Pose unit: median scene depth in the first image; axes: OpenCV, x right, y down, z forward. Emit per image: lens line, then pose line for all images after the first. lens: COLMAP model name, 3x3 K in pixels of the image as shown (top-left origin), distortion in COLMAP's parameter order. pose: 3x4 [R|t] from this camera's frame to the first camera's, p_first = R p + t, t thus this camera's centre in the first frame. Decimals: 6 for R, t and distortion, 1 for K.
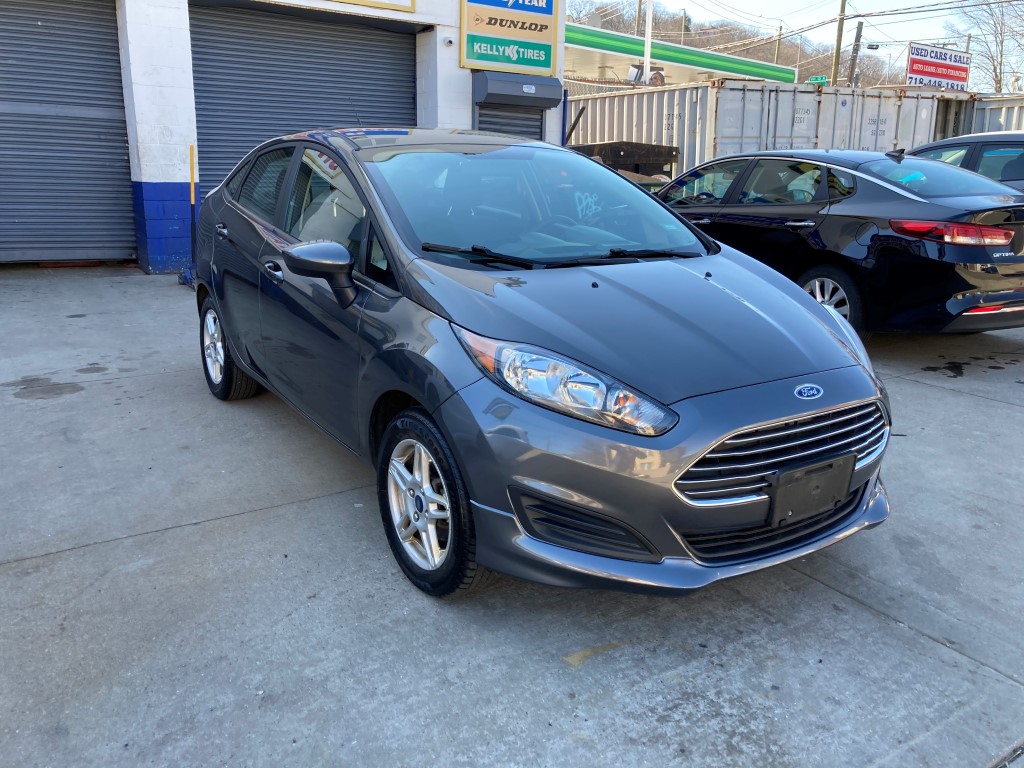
lens RADIAL K [[833.7, 0, 515.0], [0, 833.7, 375.6], [0, 0, 1]] dist [0.039095, -0.042155]
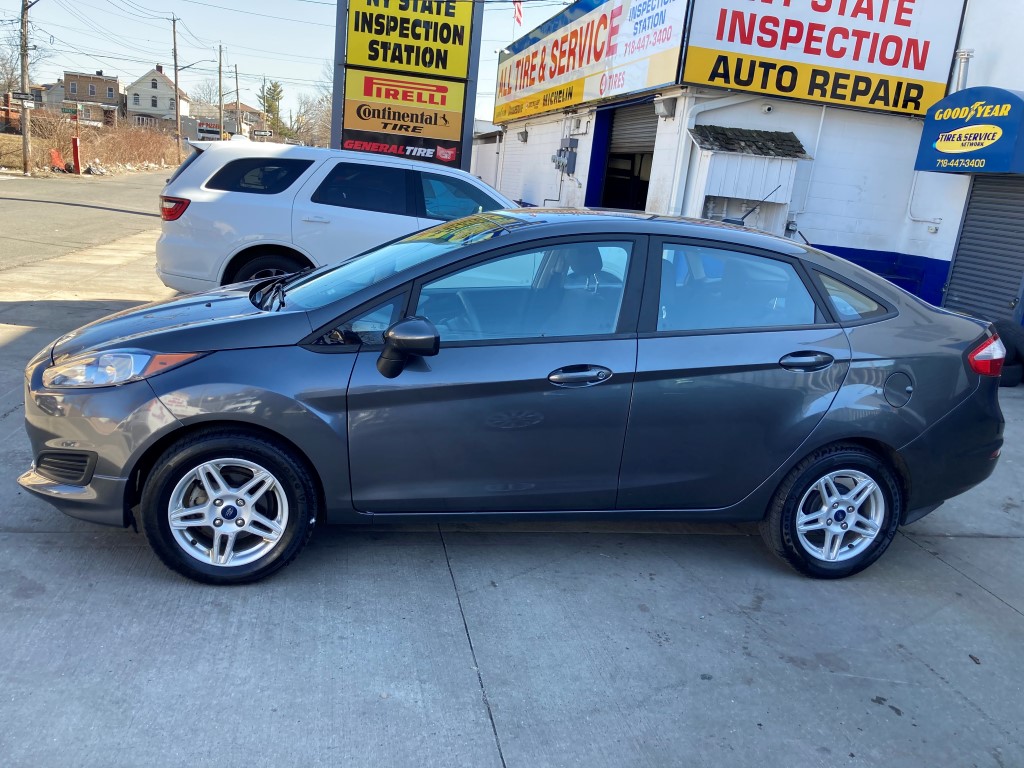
lens RADIAL K [[833.7, 0, 510.3], [0, 833.7, 390.0], [0, 0, 1]] dist [0.039095, -0.042155]
pose [[-0.363178, 0.172854, -0.915545, 1.005596], [-0.331123, 0.894547, 0.300239, -0.433228], [0.870896, 0.412199, -0.267644, 1.491947]]
